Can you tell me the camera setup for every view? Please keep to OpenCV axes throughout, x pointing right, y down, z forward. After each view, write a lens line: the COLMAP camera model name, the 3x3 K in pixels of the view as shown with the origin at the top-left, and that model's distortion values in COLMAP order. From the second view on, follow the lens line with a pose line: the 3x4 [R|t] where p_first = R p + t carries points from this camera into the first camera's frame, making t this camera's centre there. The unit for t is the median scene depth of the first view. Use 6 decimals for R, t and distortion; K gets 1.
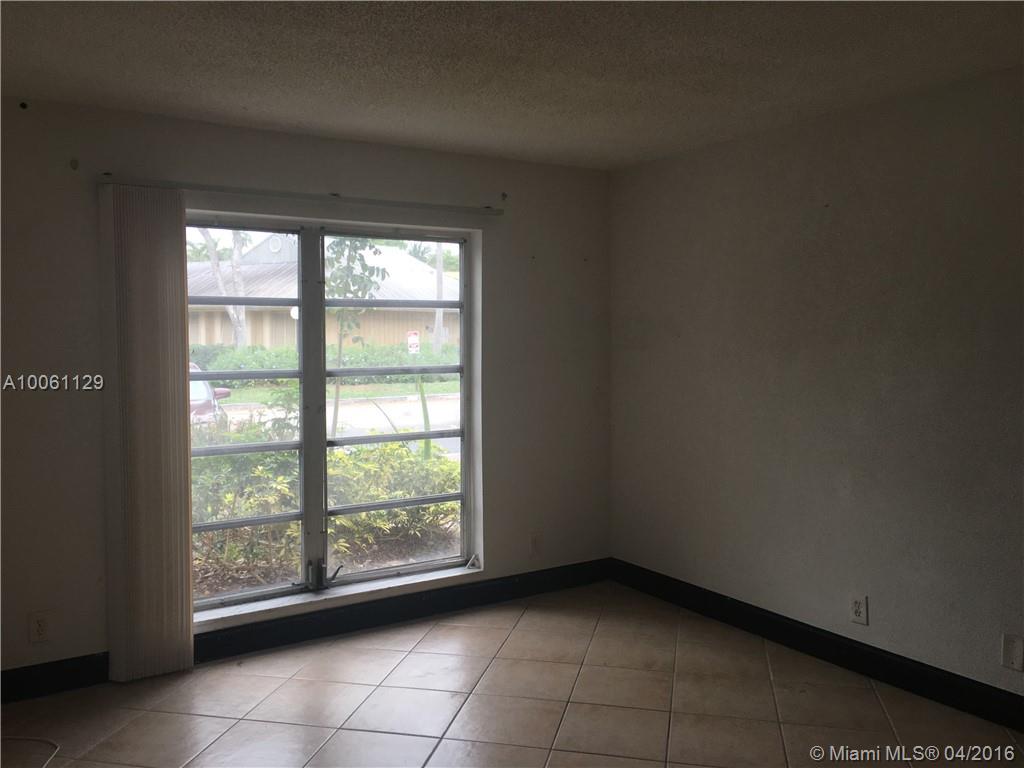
lens RADIAL K [[856.1, 0, 512.0], [0, 856.1, 384.0], [0, 0, 1]] dist [0.010458, -0.013719]
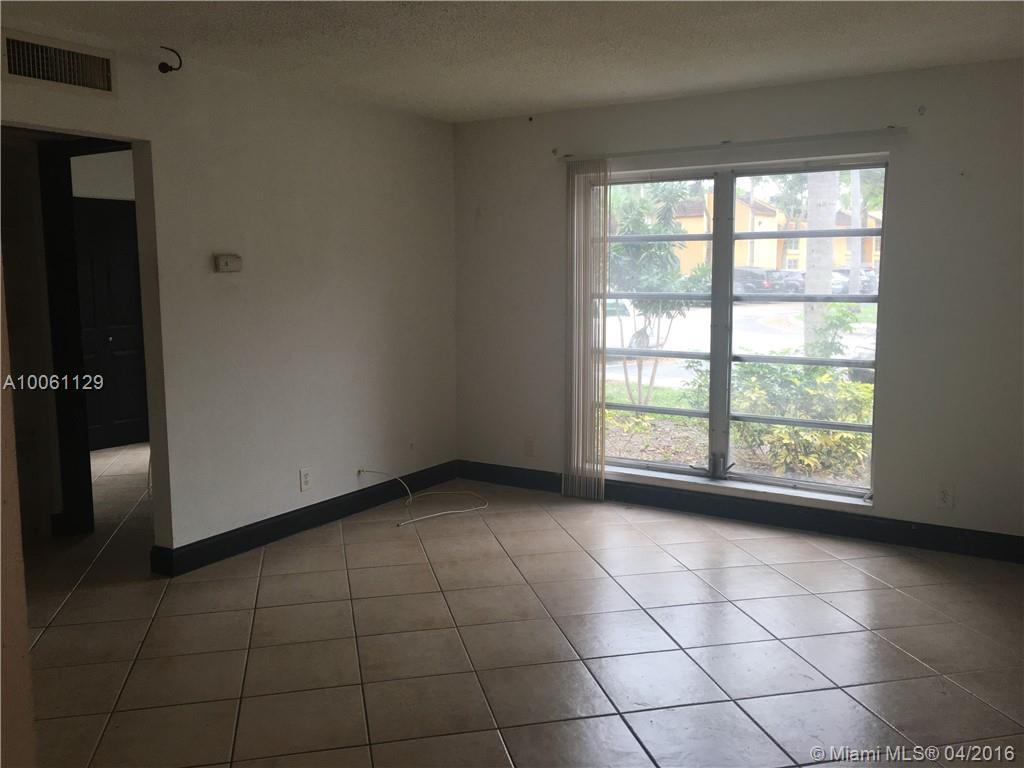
lens RADIAL K [[856.1, 0, 512.0], [0, 856.1, 384.0], [0, 0, 1]] dist [0.010458, -0.013719]
pose [[0.430641, 0.115493, -0.895103, 0.717905], [-0.055253, 0.993292, 0.101580, 0.003037], [0.900830, 0.005713, 0.434133, 0.225260]]
